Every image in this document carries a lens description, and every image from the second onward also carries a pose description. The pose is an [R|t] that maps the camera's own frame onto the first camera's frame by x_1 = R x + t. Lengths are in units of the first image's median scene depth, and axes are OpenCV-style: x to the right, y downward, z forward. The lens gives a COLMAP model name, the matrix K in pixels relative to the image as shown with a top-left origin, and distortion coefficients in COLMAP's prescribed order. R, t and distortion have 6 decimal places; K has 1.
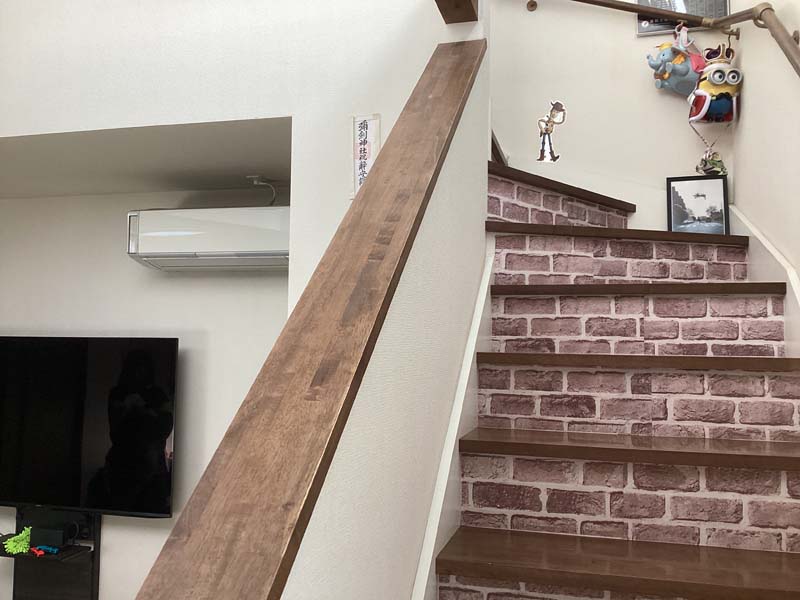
lens RADIAL K [[720.2, 0, 400.0], [0, 720.2, 300.0], [0, 0, 1]] dist [0.131631, -0.347239]
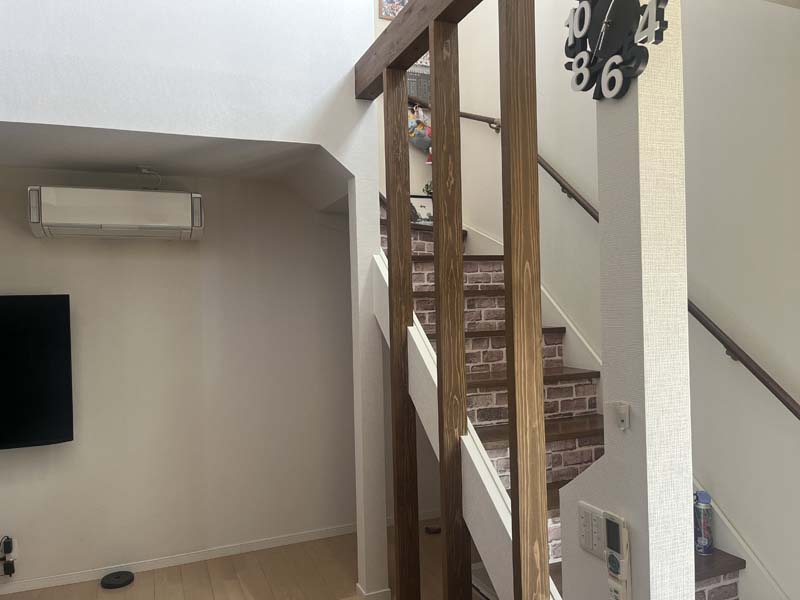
lens RADIAL K [[613.2, 0, 400.0], [0, 613.2, 300.0], [0, 0, 1]] dist [0.089565, -0.124272]
pose [[0.788930, -0.035465, 0.613459, -0.879204], [-0.000142, 0.998323, 0.057897, 0.002153], [-0.614484, -0.045763, 0.787601, -0.249542]]
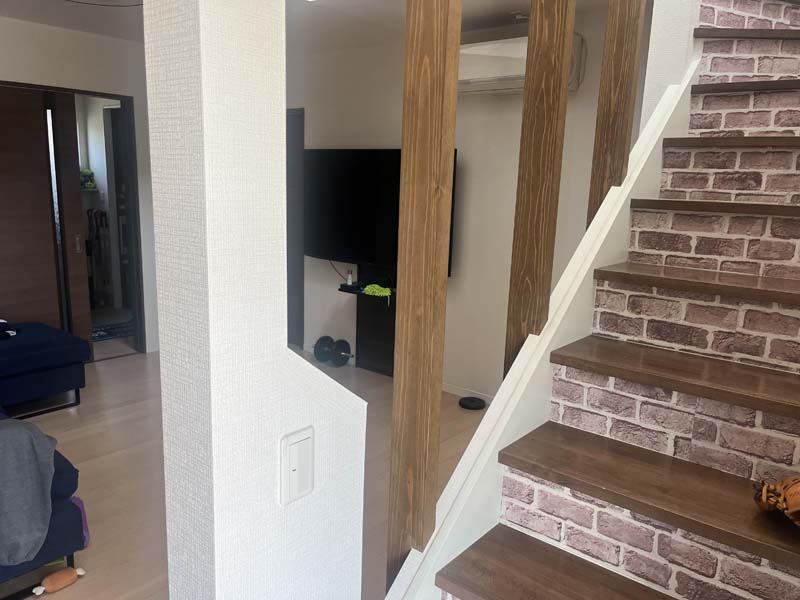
lens RADIAL K [[613.2, 0, 400.0], [0, 613.2, 300.0], [0, 0, 1]] dist [0.089565, -0.124272]
pose [[0.913159, 0.095388, -0.396285, 0.146052], [0.002490, 0.970908, 0.239441, 0.087395], [0.407595, -0.219635, 0.886356, -0.211295]]
